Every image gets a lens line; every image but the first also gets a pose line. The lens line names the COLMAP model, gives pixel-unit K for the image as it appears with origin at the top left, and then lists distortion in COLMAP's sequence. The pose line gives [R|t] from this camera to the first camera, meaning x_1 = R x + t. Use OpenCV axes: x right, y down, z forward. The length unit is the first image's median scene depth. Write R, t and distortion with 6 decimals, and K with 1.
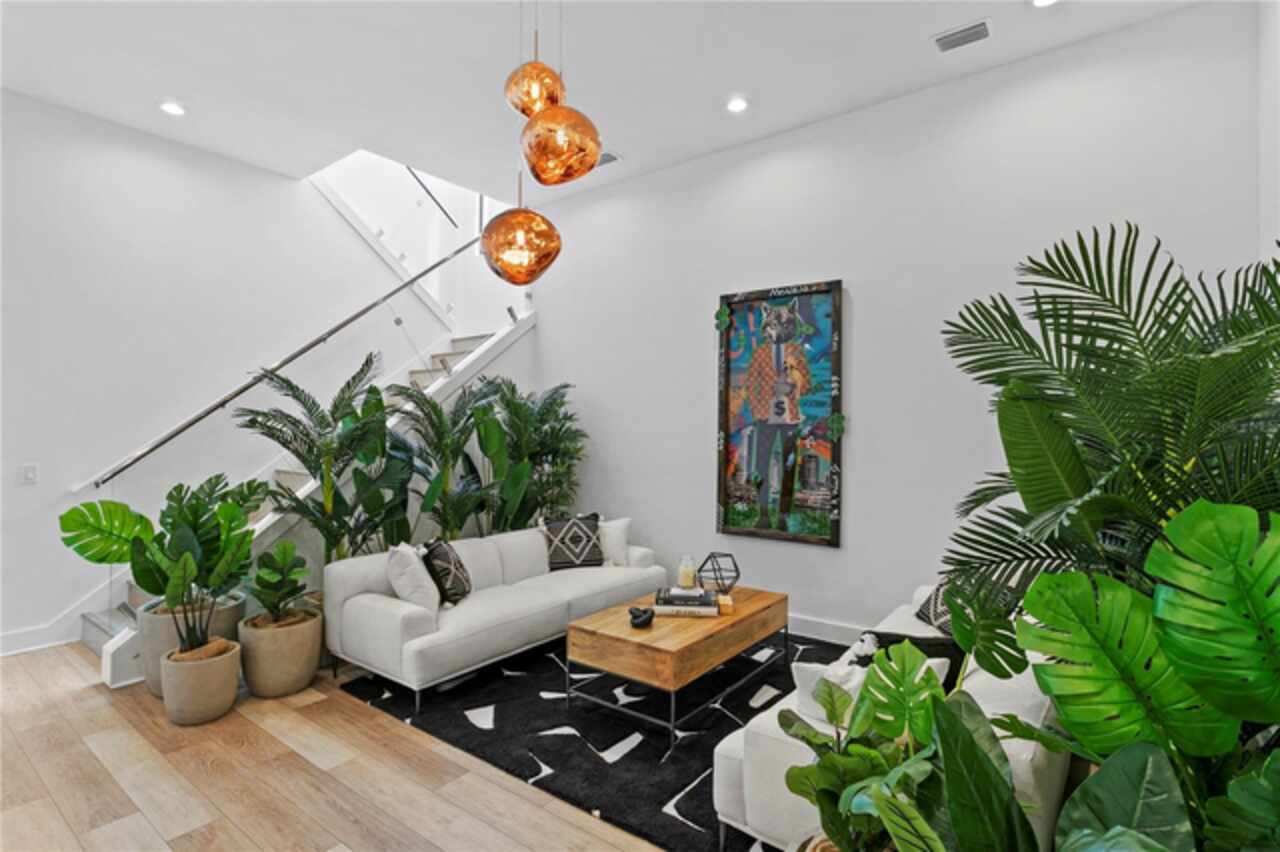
lens RADIAL K [[634.0, 0, 626.9], [0, 634.0, 425.6], [0, 0, 1]] dist [-0.011758, 0.004597]
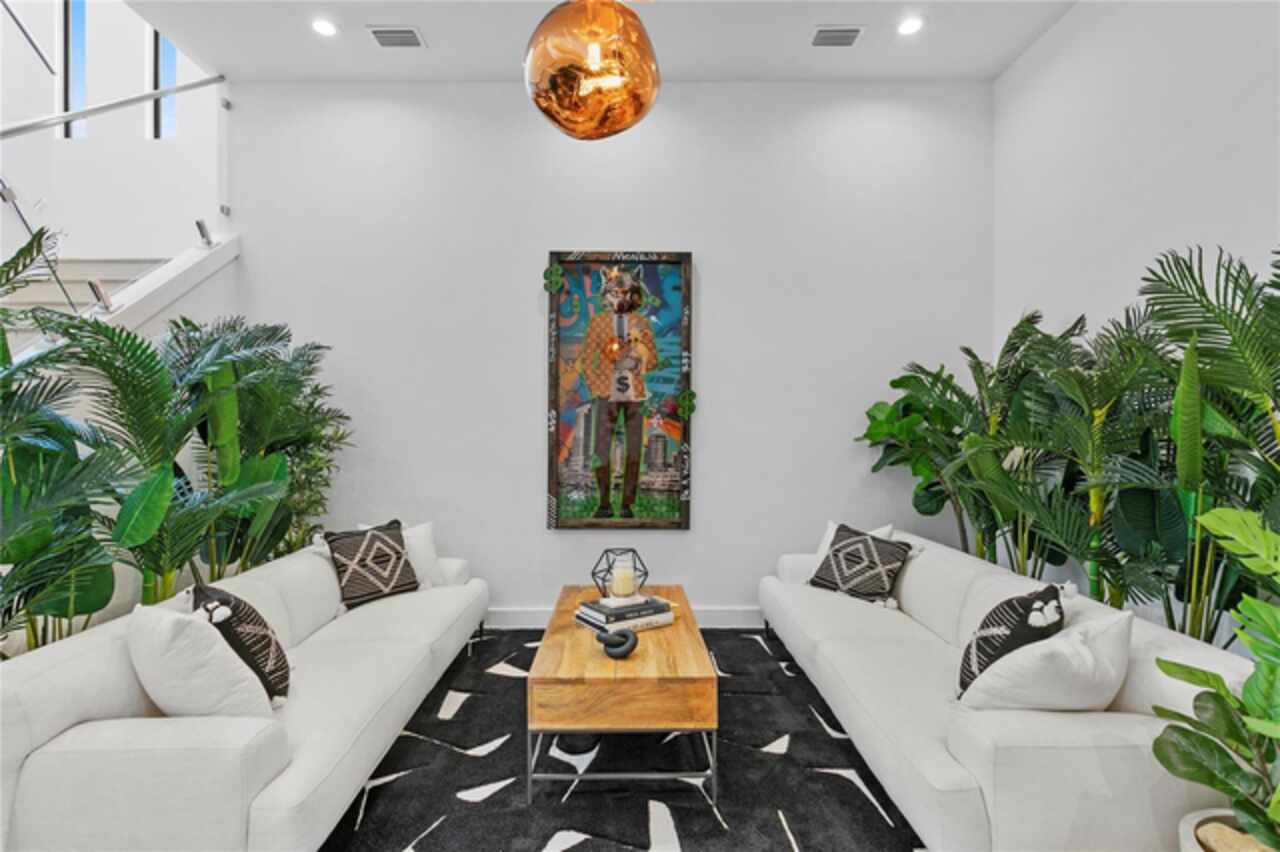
lens RADIAL K [[607.9, 0, 628.4], [0, 607.9, 429.2], [0, 0, 1]] dist [-0.000452, 0.001877]
pose [[0.788604, -0.005070, 0.614881, -0.291748], [0.001756, 0.999980, 0.005994, 0.032069], [-0.614899, -0.003647, 0.788597, 0.305290]]
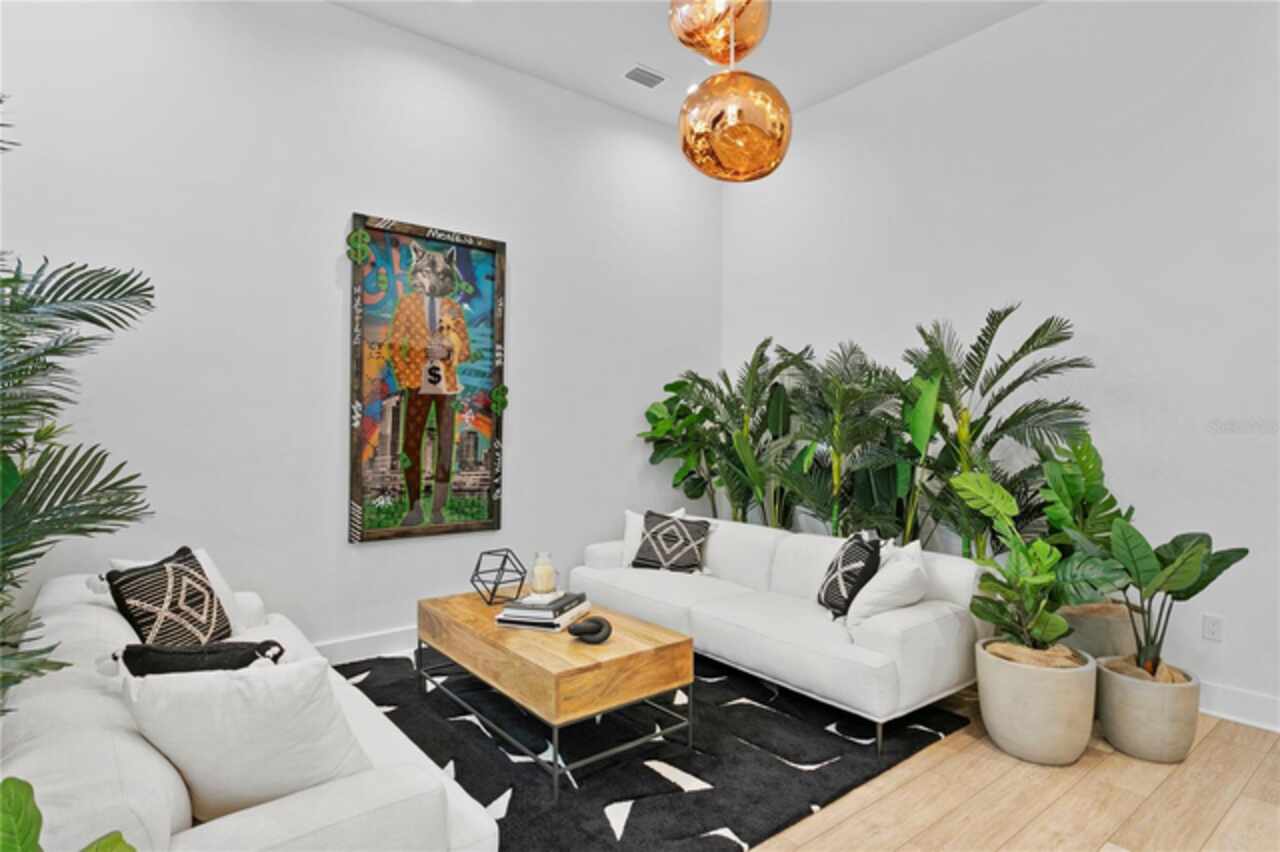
lens RADIAL K [[681.4, 0, 627.6], [0, 681.4, 425.0], [0, 0, 1]] dist [-0.003042, 0.002164]
pose [[0.245149, 0.000024, 0.969485, -0.558521], [-0.008394, 0.999963, 0.002097, 0.033447], [-0.969449, -0.008652, 0.245140, 0.539486]]
